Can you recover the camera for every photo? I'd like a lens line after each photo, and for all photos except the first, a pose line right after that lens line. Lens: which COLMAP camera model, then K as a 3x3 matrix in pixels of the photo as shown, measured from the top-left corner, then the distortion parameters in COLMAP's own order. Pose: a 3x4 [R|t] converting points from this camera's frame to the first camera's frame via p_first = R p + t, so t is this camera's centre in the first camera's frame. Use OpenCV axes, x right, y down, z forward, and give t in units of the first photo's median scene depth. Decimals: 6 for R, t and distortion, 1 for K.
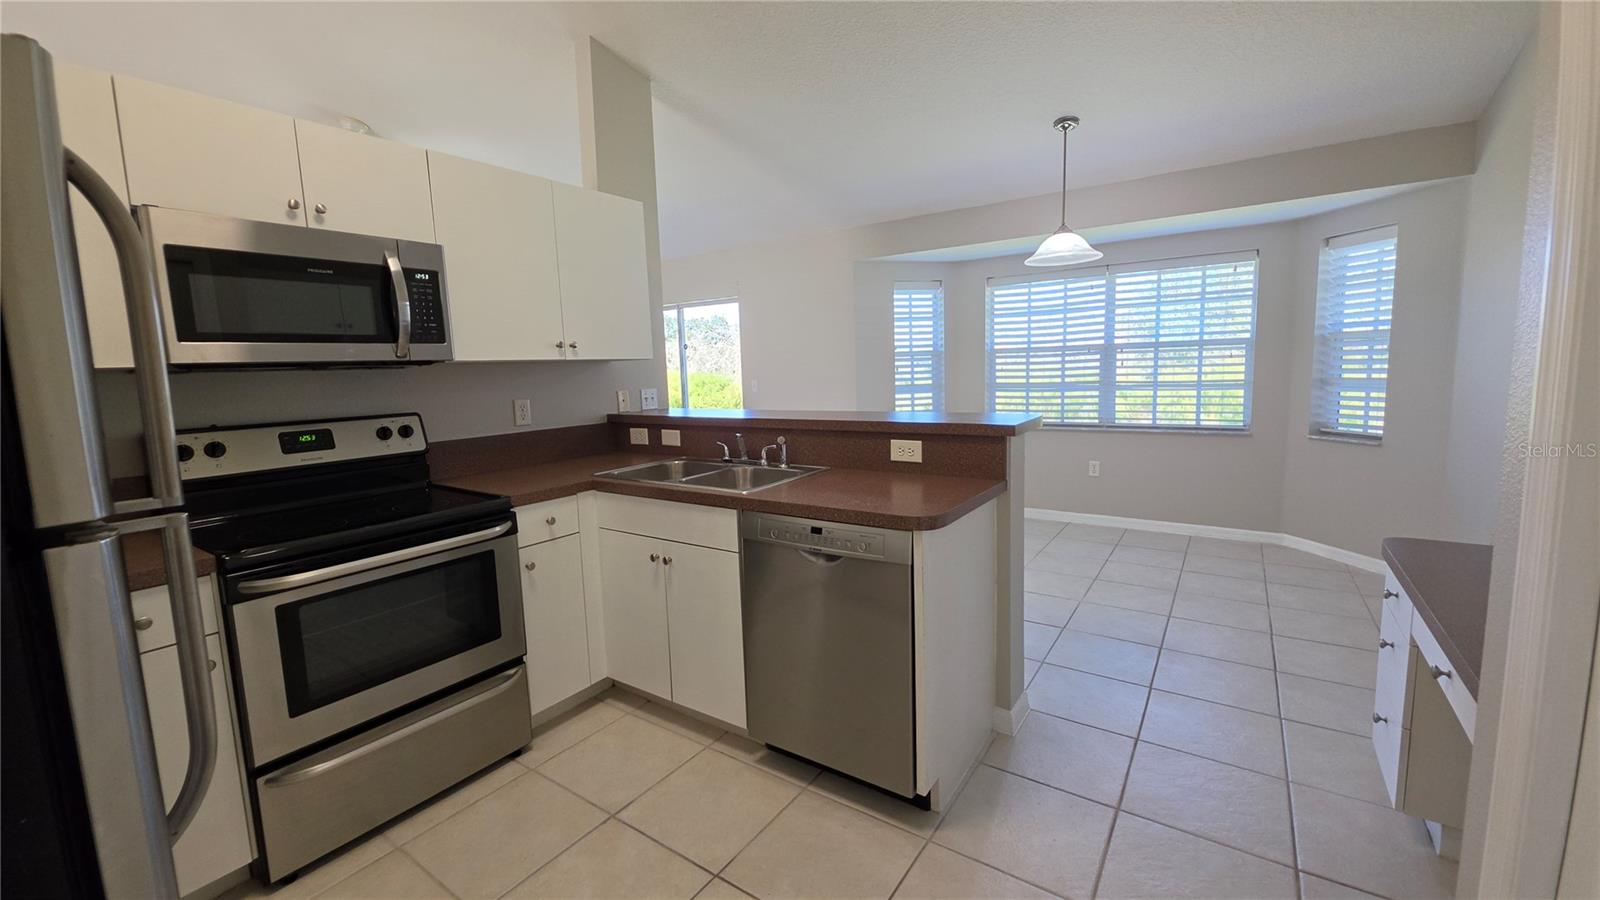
lens RADIAL K [[632.6, 0, 797.2], [0, 632.6, 443.1], [0, 0, 1]] dist [0.008700, -0.006927]
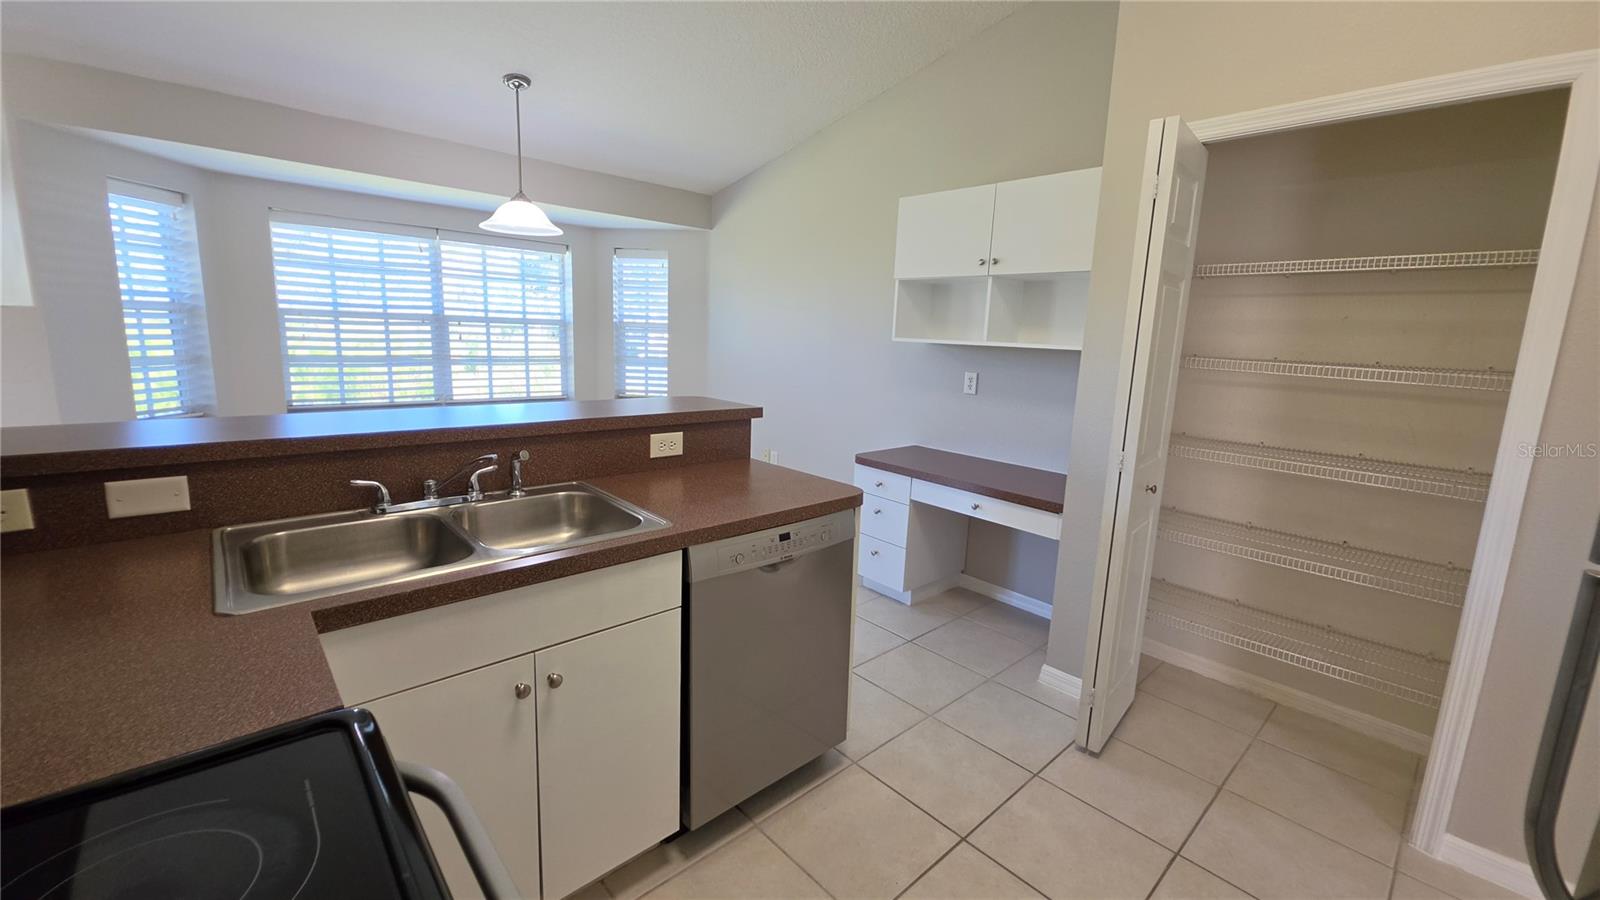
lens RADIAL K [[635.7, 0, 793.4], [0, 635.7, 442.7], [0, 0, 1]] dist [0.007867, -0.000168]
pose [[0.222299, -0.127081, 0.966661, -0.351428], [0.073996, 0.990809, 0.113239, -0.042117], [-0.972167, 0.046356, 0.229659, 0.319742]]
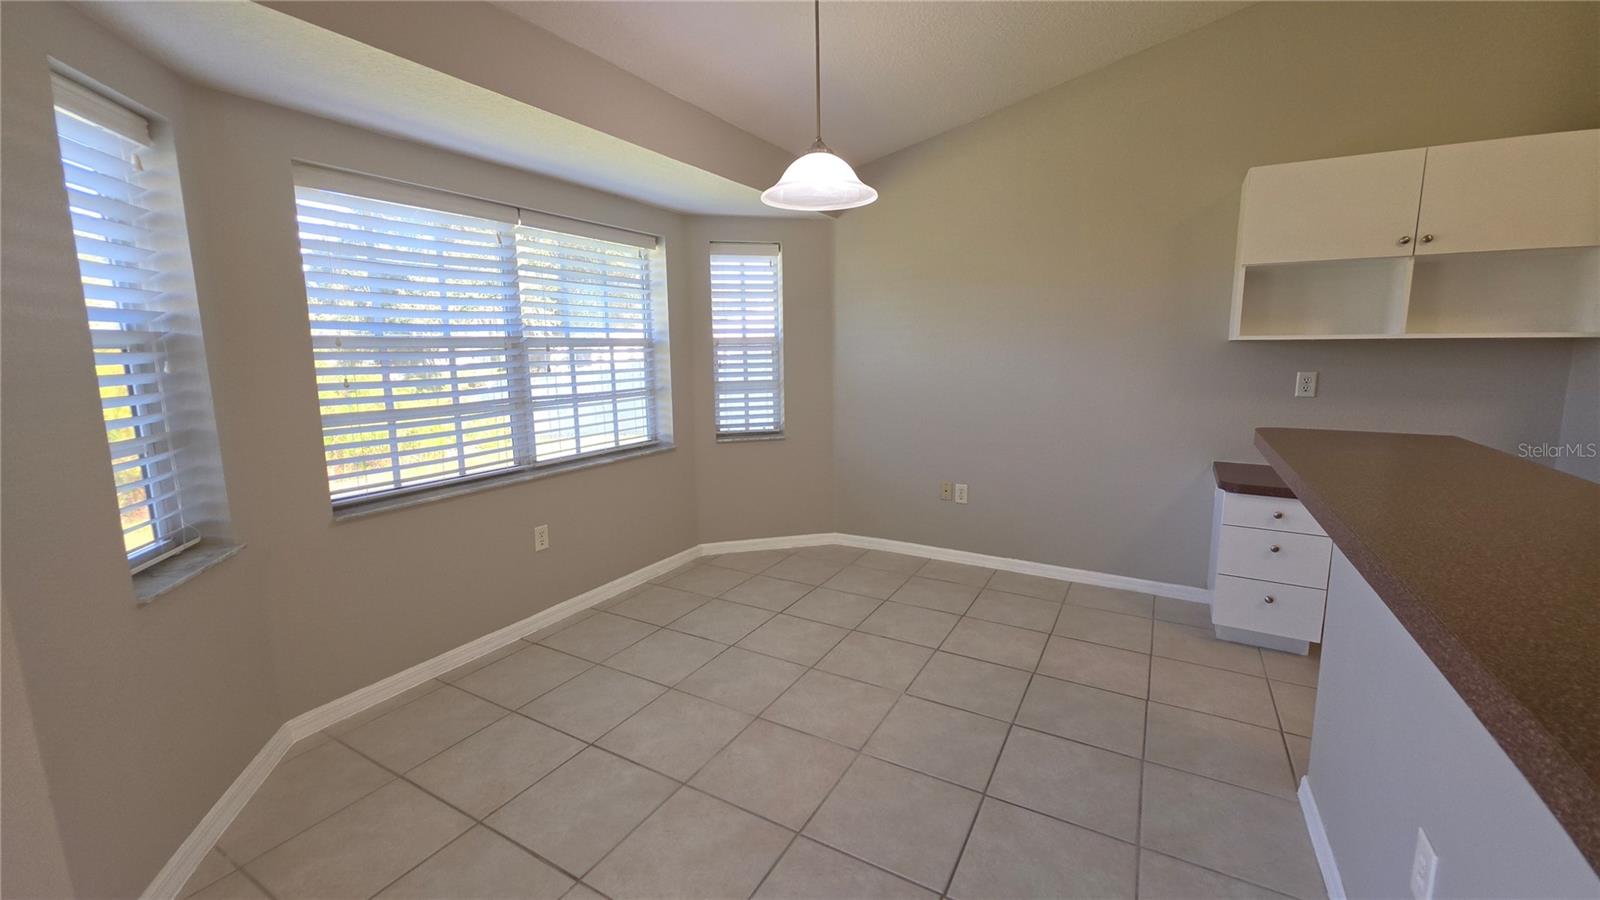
lens RADIAL K [[632.6, 0, 797.2], [0, 632.6, 443.1], [0, 0, 1]] dist [0.008700, -0.006927]
pose [[-0.083569, -0.117191, 0.989587, -0.171213], [0.134942, 0.982583, 0.127757, -0.107280], [-0.987323, 0.144213, -0.066300, 0.864244]]
